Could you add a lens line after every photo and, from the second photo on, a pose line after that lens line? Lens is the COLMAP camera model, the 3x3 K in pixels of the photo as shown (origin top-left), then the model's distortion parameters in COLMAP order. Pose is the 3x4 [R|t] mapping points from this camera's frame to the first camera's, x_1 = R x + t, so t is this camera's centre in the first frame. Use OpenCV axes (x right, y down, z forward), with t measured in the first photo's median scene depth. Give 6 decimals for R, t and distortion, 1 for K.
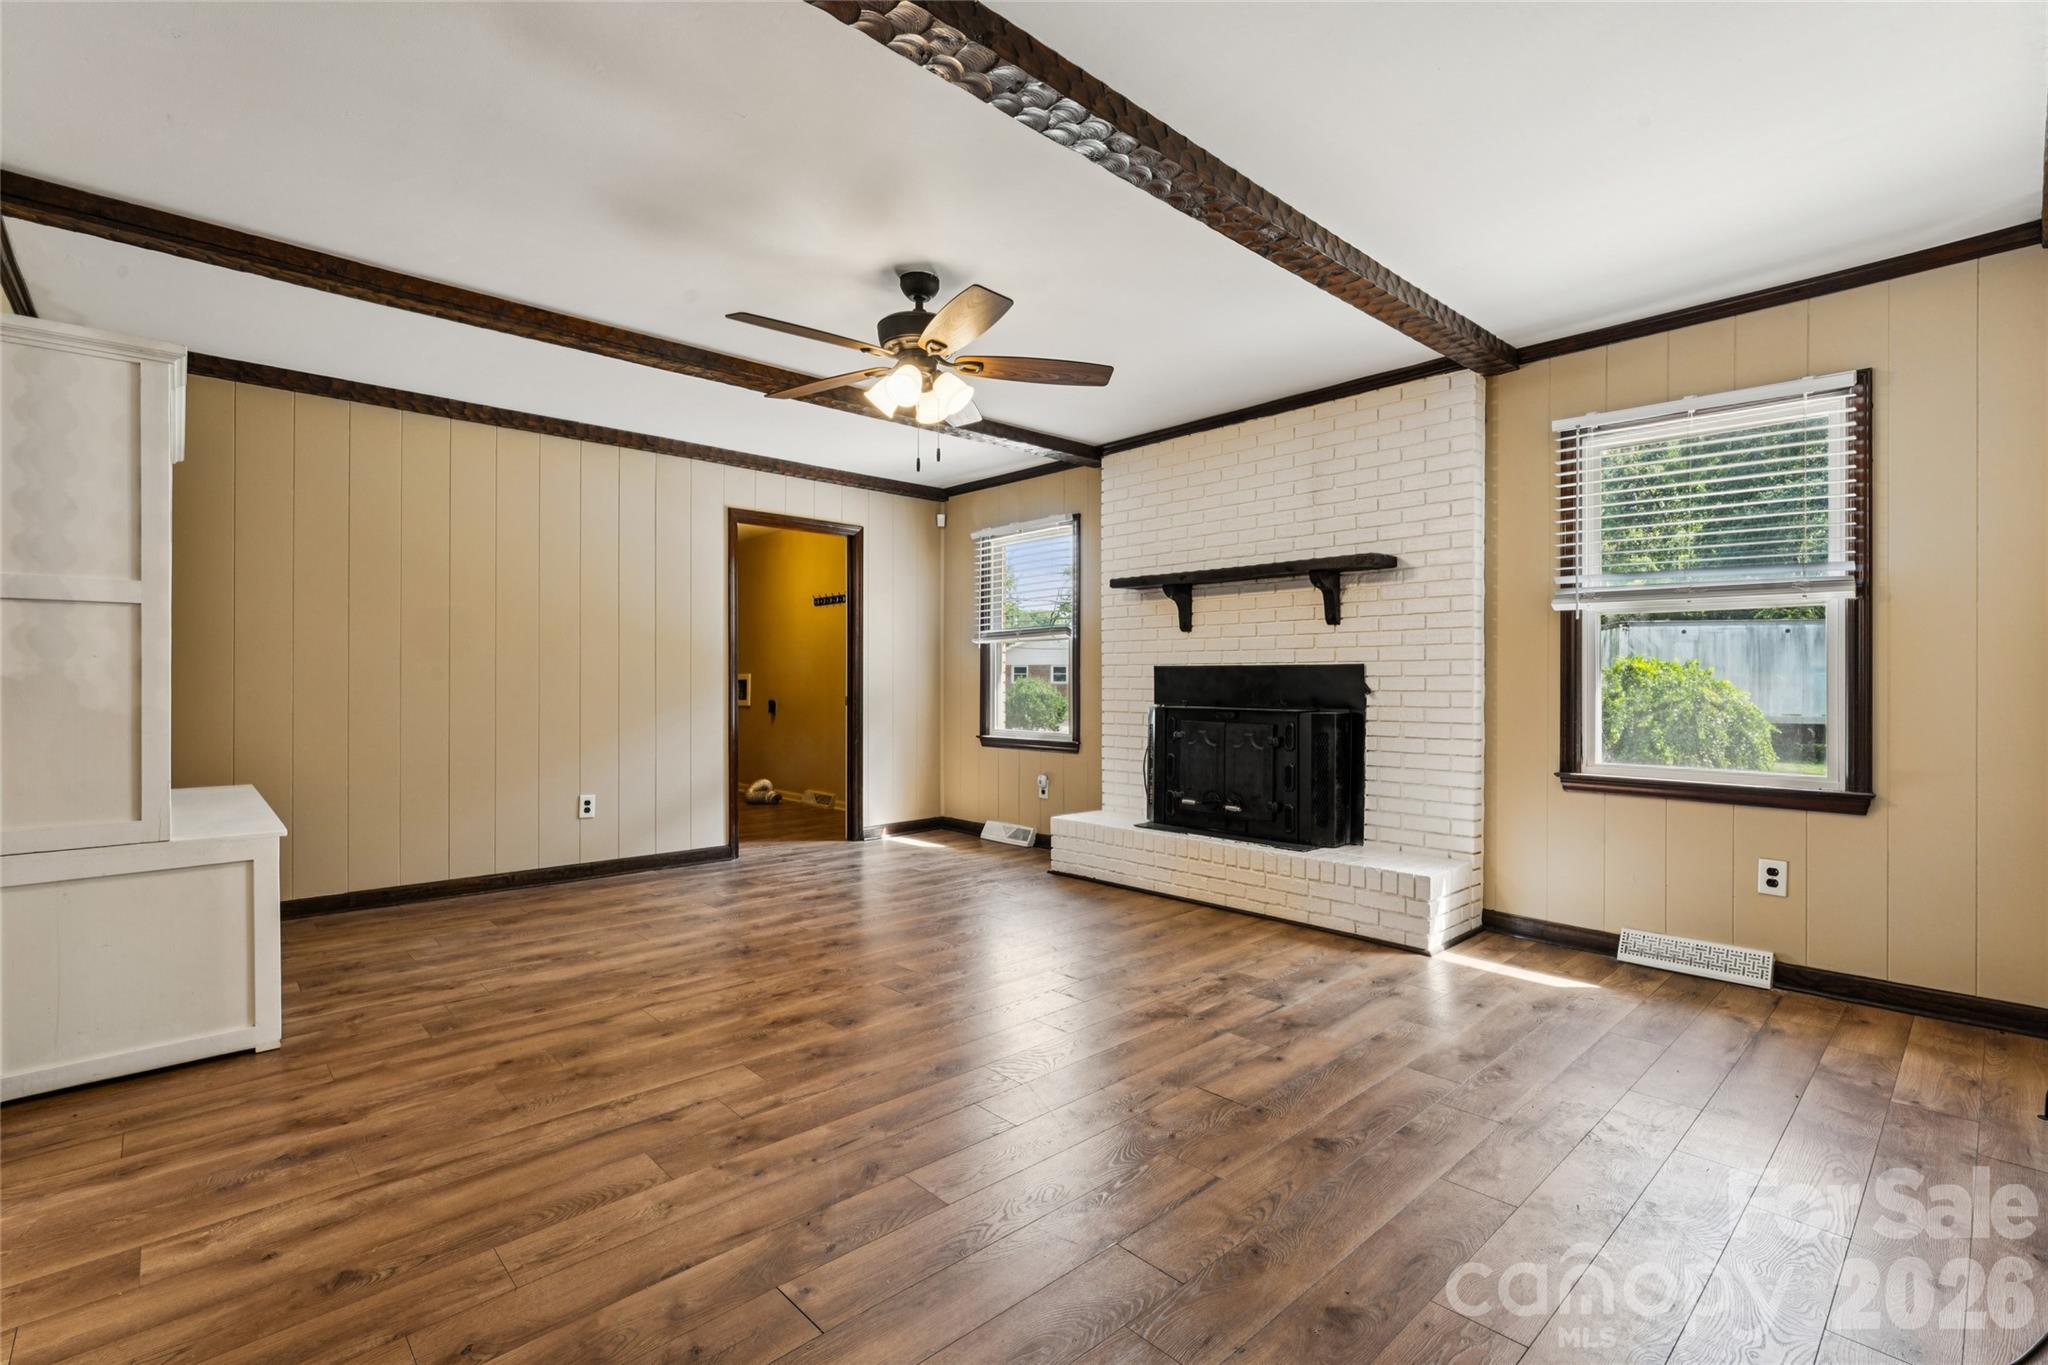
lens RADIAL K [[932.9, 0, 1026.6], [0, 932.9, 675.4], [0, 0, 1]] dist [-0.001424, 0.000056]
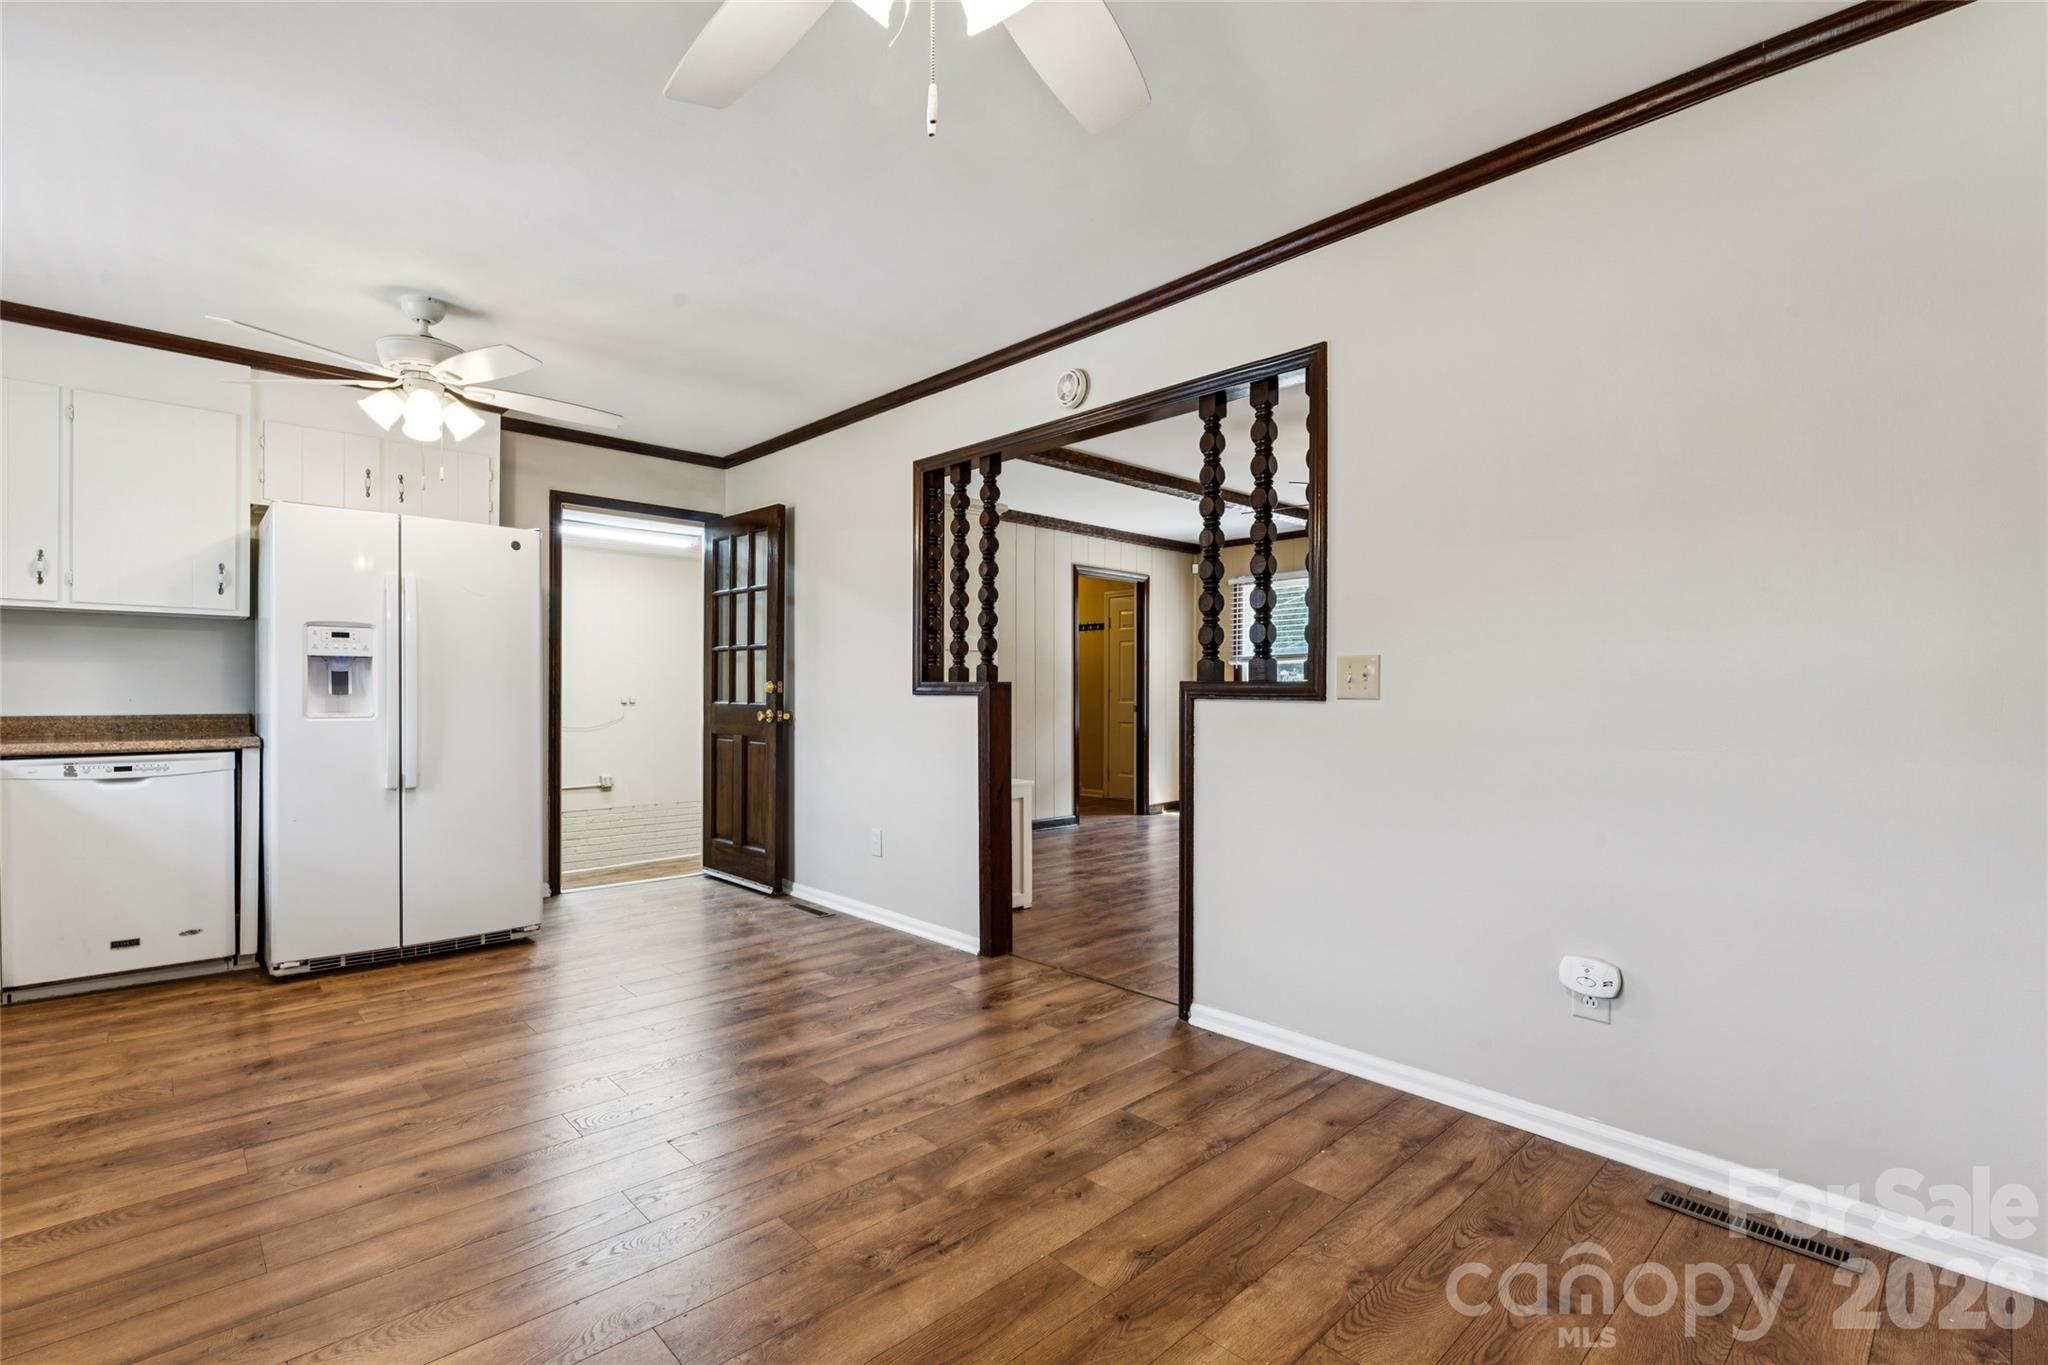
lens RADIAL K [[932.9, 0, 1015.0], [0, 932.9, 697.1], [0, 0, 1]] dist [-0.001424, 0.000056]
pose [[0.999999, 0.000767, 0.001349, -0.562258], [-0.000784, 0.999928, 0.011993, -0.007146], [-0.001340, -0.011994, 0.999927, -0.488498]]
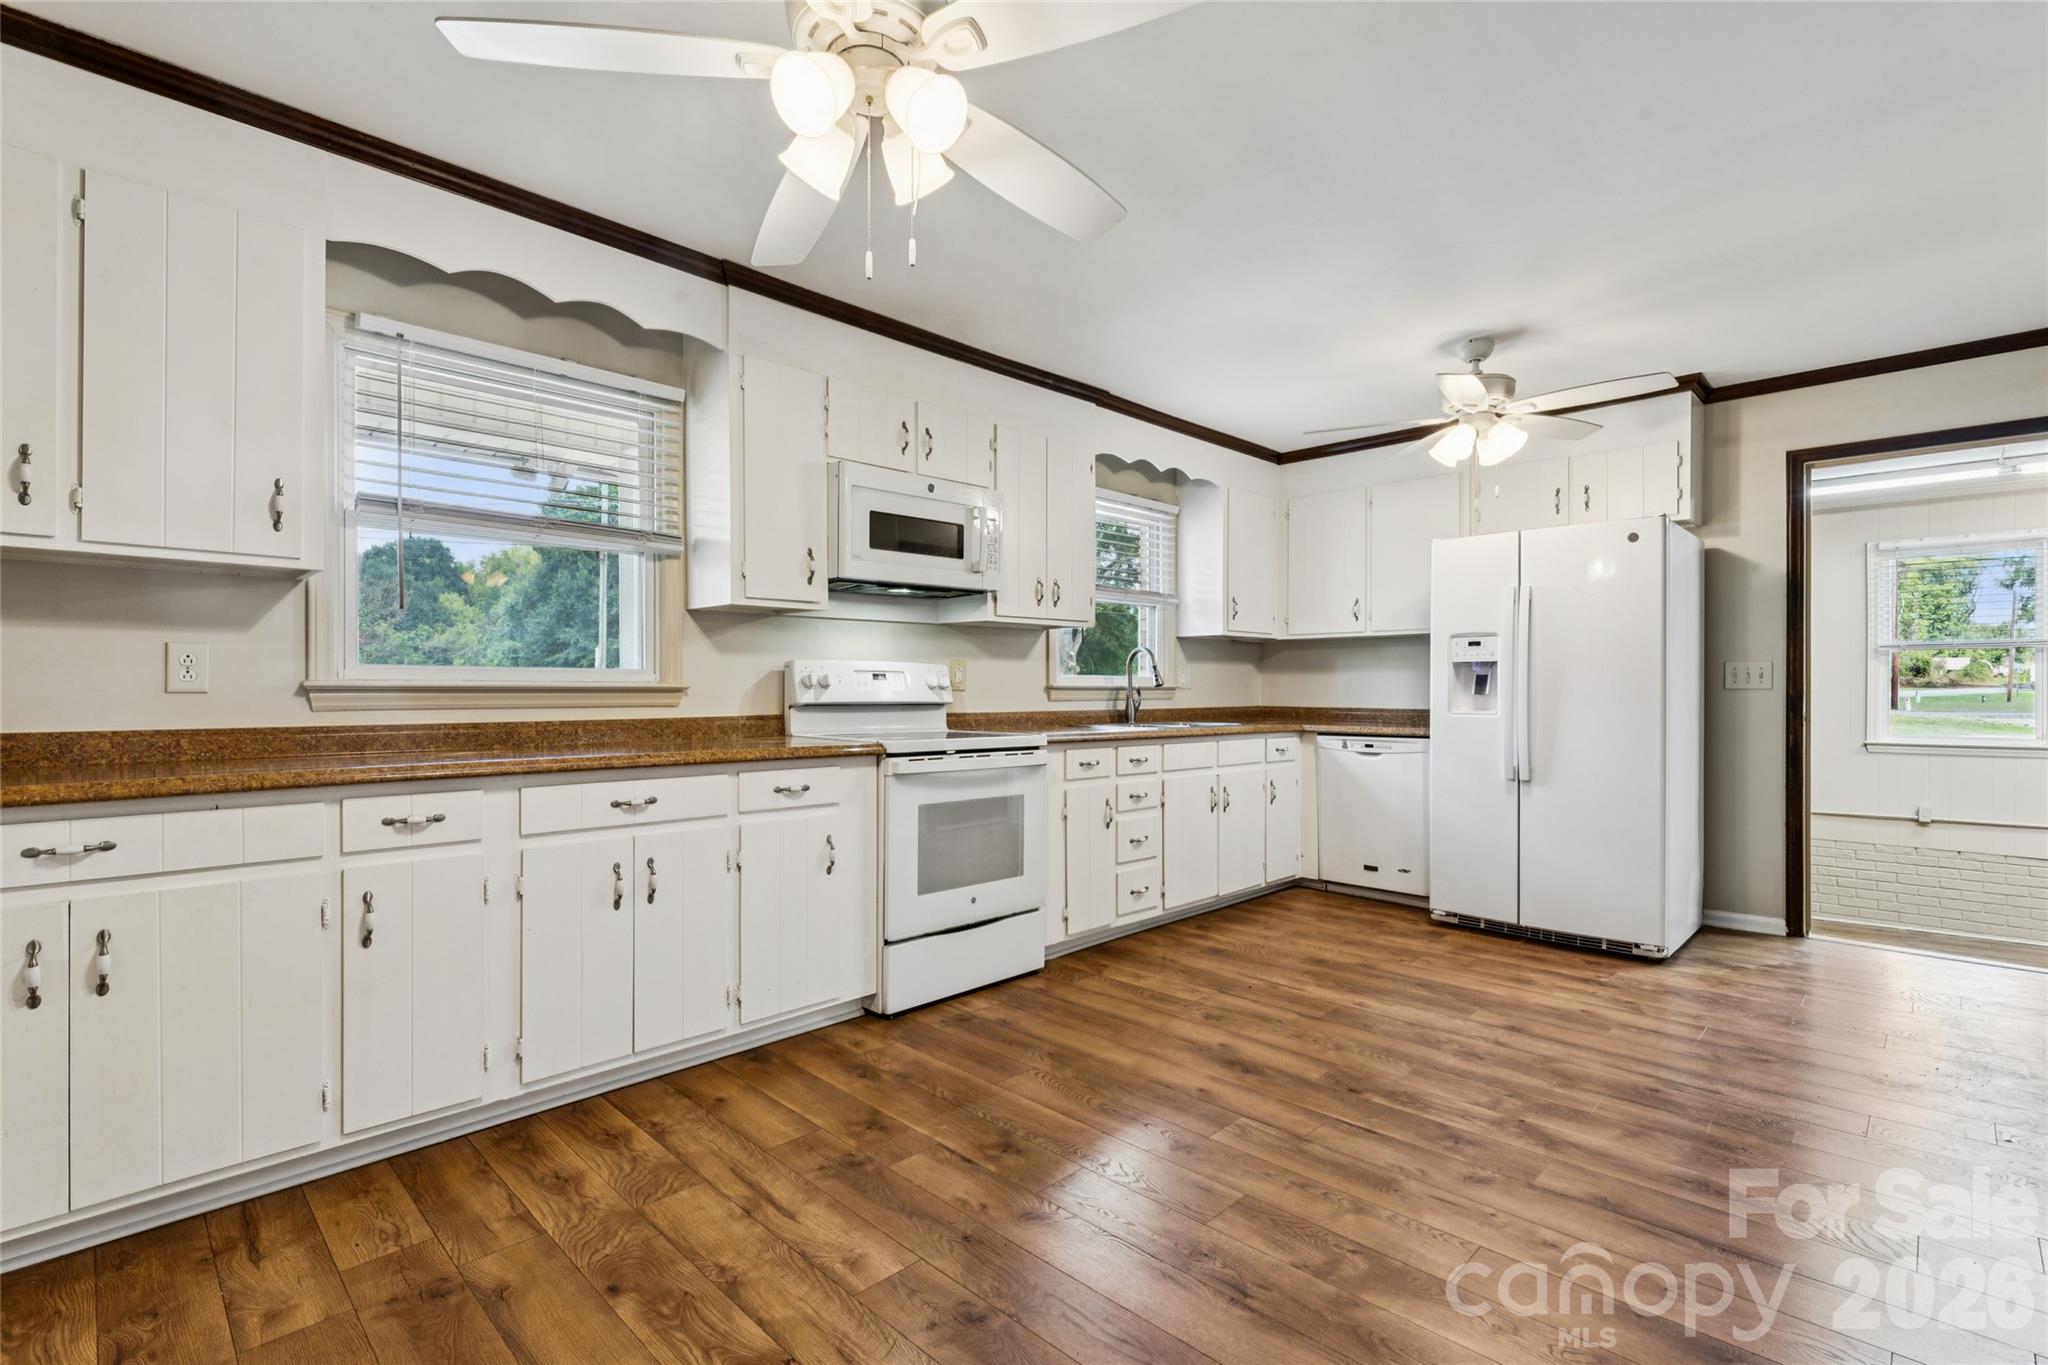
lens RADIAL K [[932.9, 0, 1029.8], [0, 932.9, 685.3], [0, 0, 1]] dist [-0.001424, 0.000056]
pose [[0.043986, -0.007809, -0.999002, -0.188146], [0.006327, 0.999952, -0.007538, -0.003941], [0.999012, -0.005989, 0.044034, -0.149374]]
